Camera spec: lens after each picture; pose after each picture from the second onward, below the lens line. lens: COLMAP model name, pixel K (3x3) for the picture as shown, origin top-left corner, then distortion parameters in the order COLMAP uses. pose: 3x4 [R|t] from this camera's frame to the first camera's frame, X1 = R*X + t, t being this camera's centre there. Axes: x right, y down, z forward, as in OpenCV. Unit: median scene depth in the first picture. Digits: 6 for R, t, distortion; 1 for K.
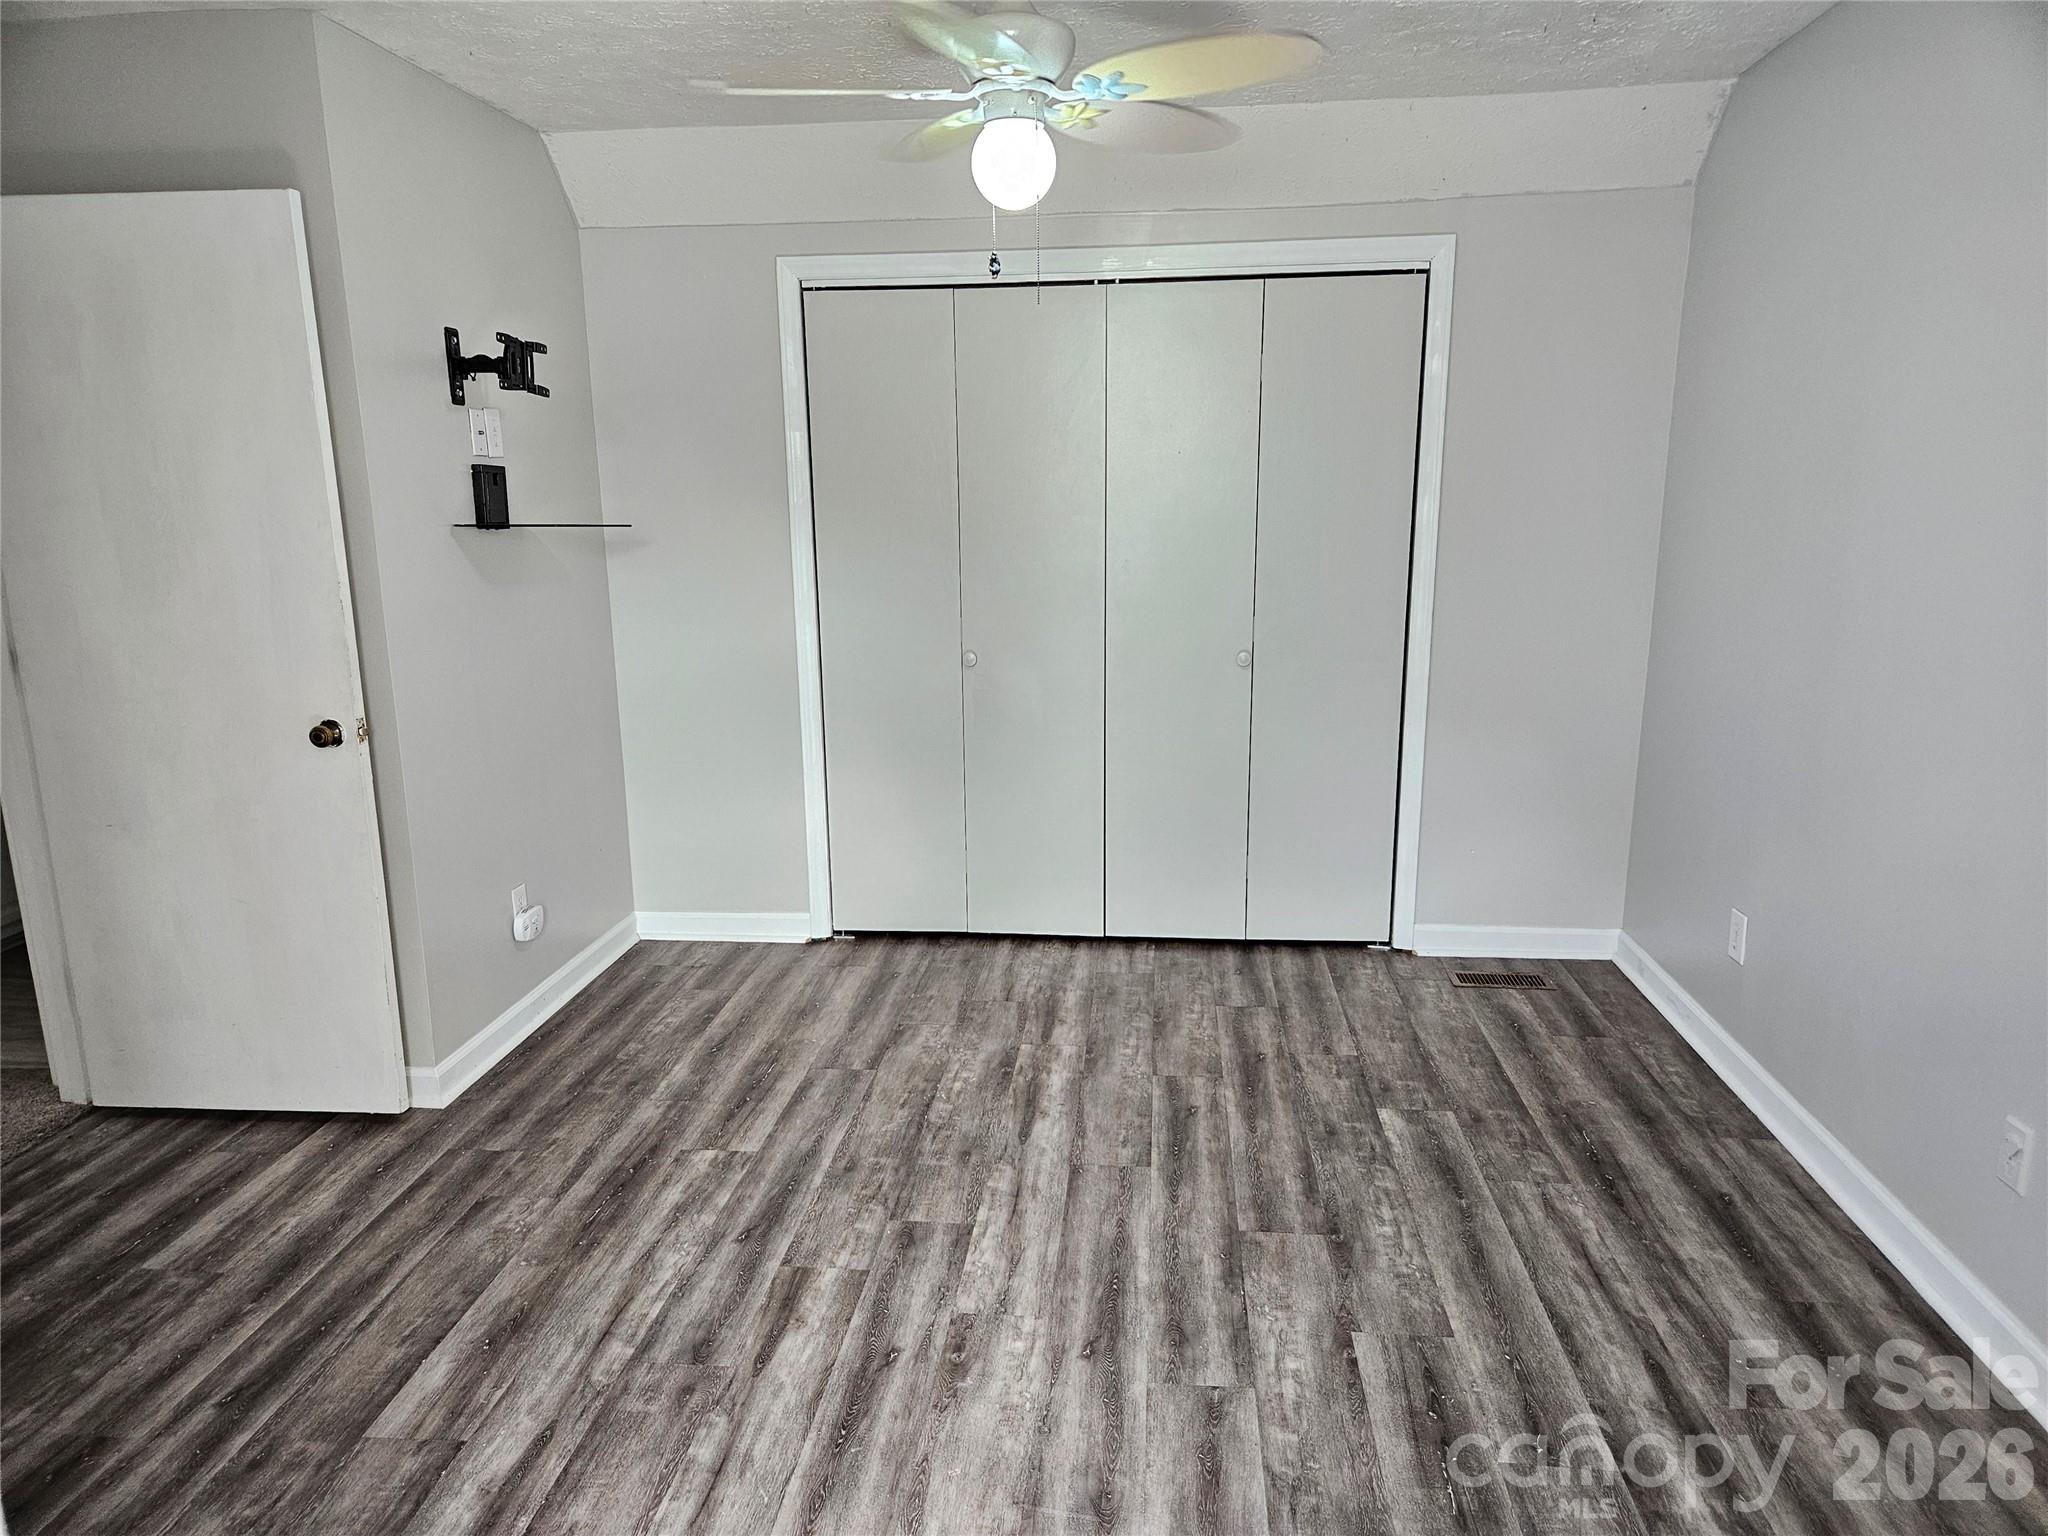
lens RADIAL K [[1365.9, 0, 1021.5], [0, 1365.9, 773.9], [0, 0, 1]] dist [0.062925, -0.049161]
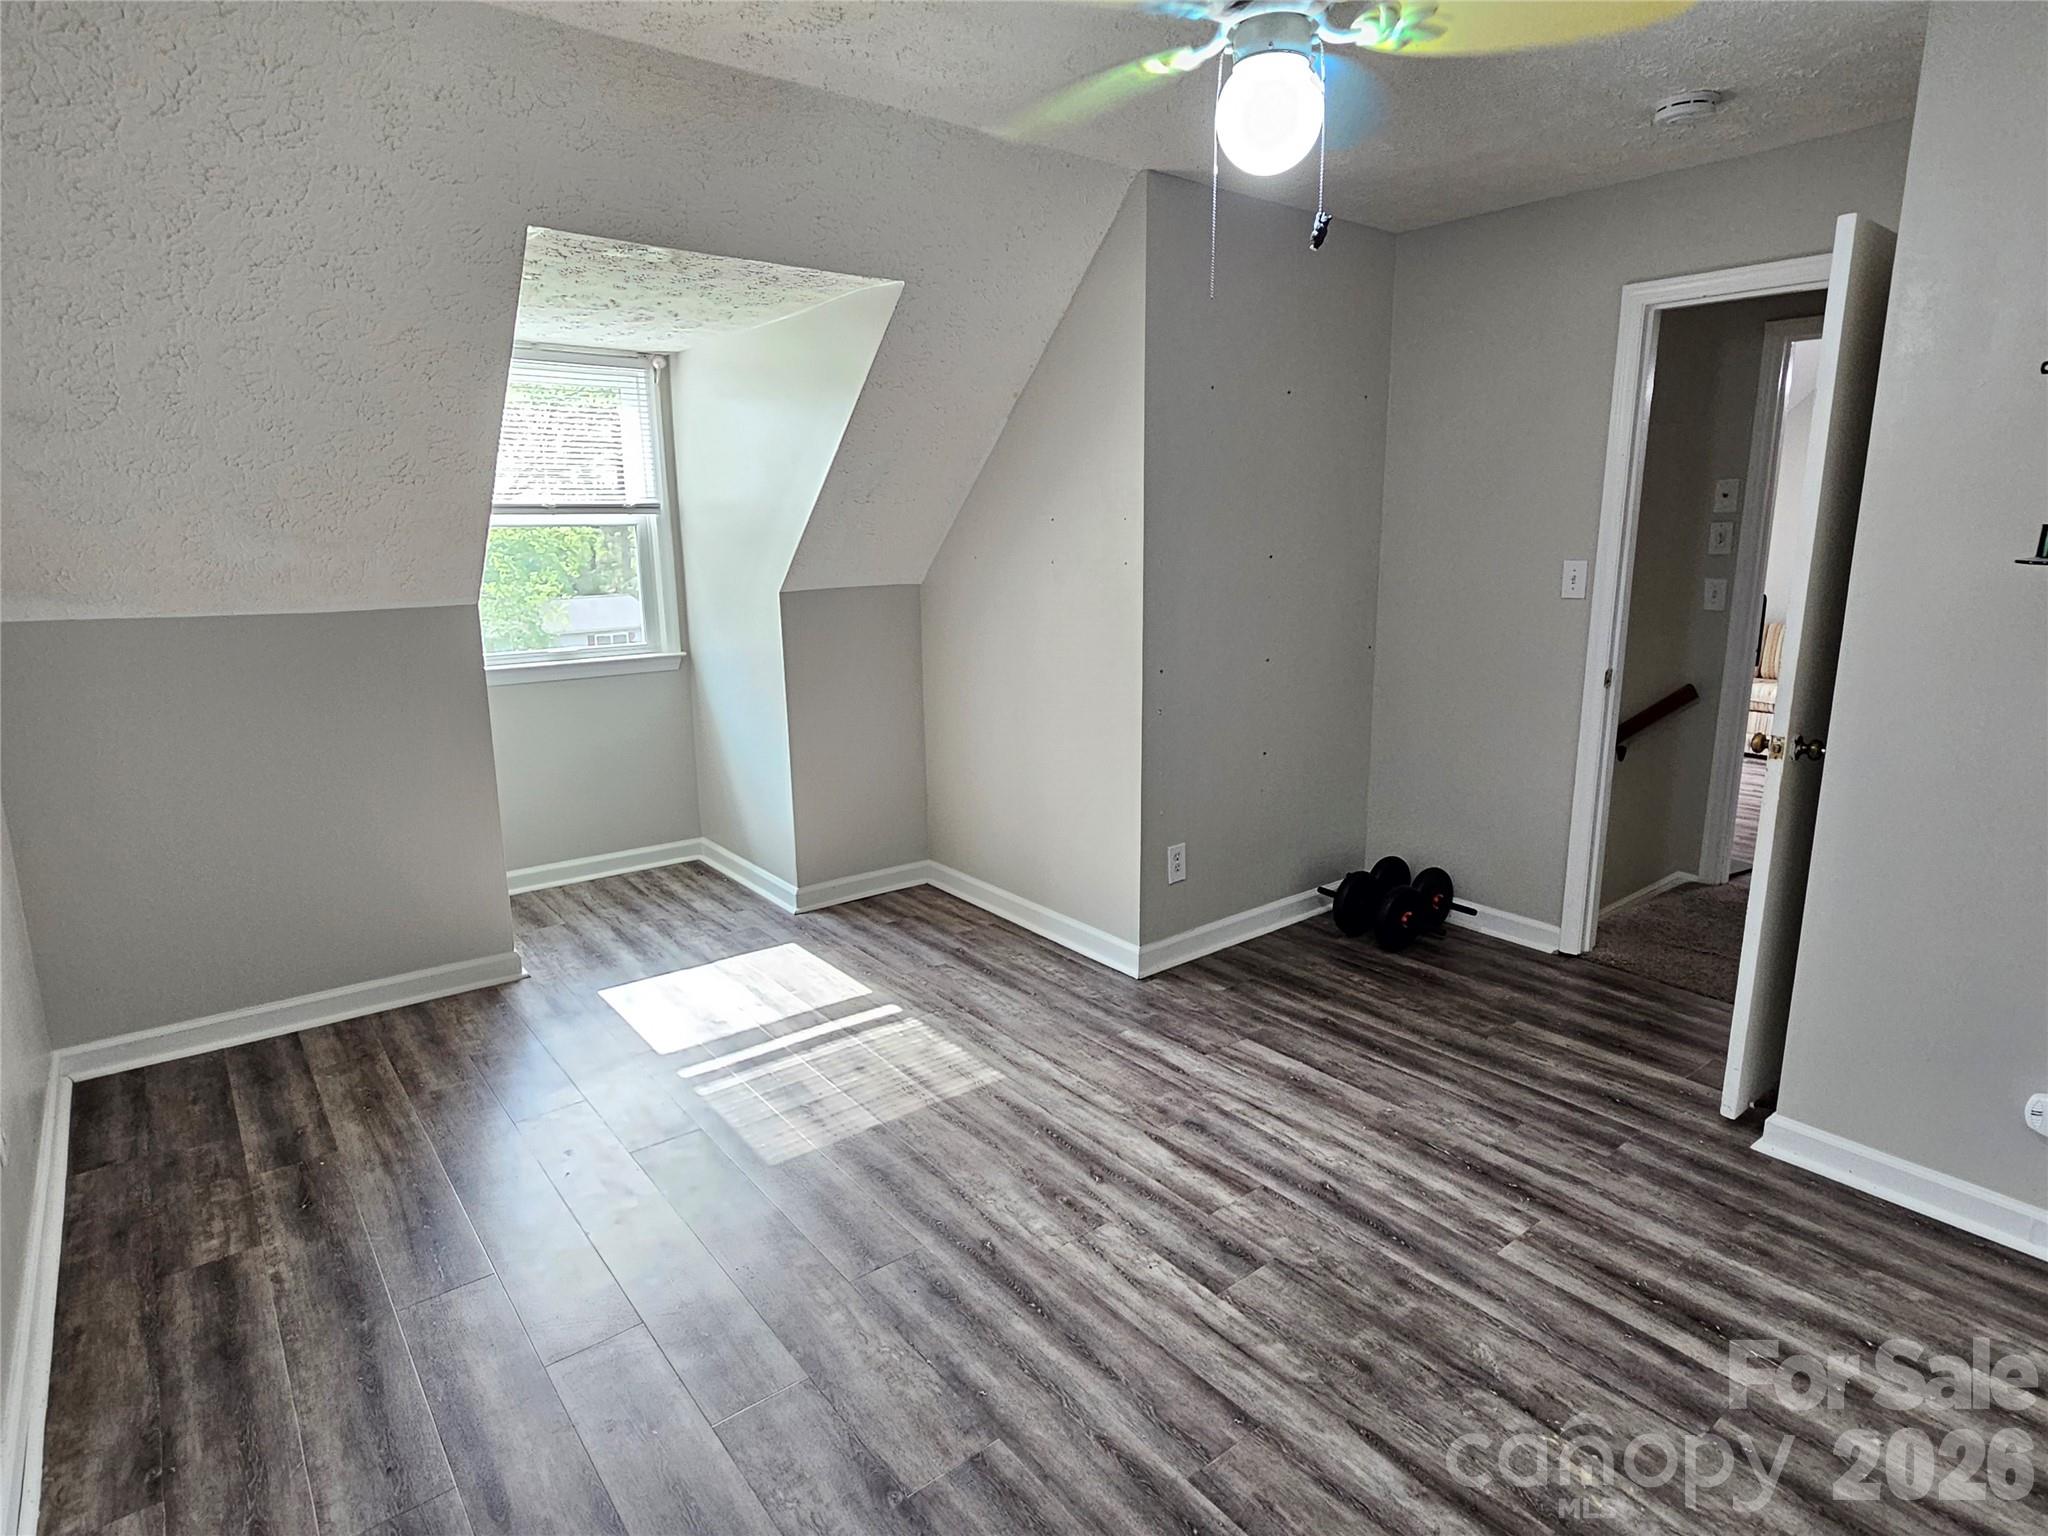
lens RADIAL K [[1129.7, 0, 1035.4], [0, 1129.7, 764.0], [0, 0, 1]] dist [0.001220, 0.000445]
pose [[-0.715239, 0.163267, -0.679541, 0.529698], [-0.128720, 0.924921, 0.357705, -0.274702], [0.686923, 0.343316, -0.640524, 1.305646]]
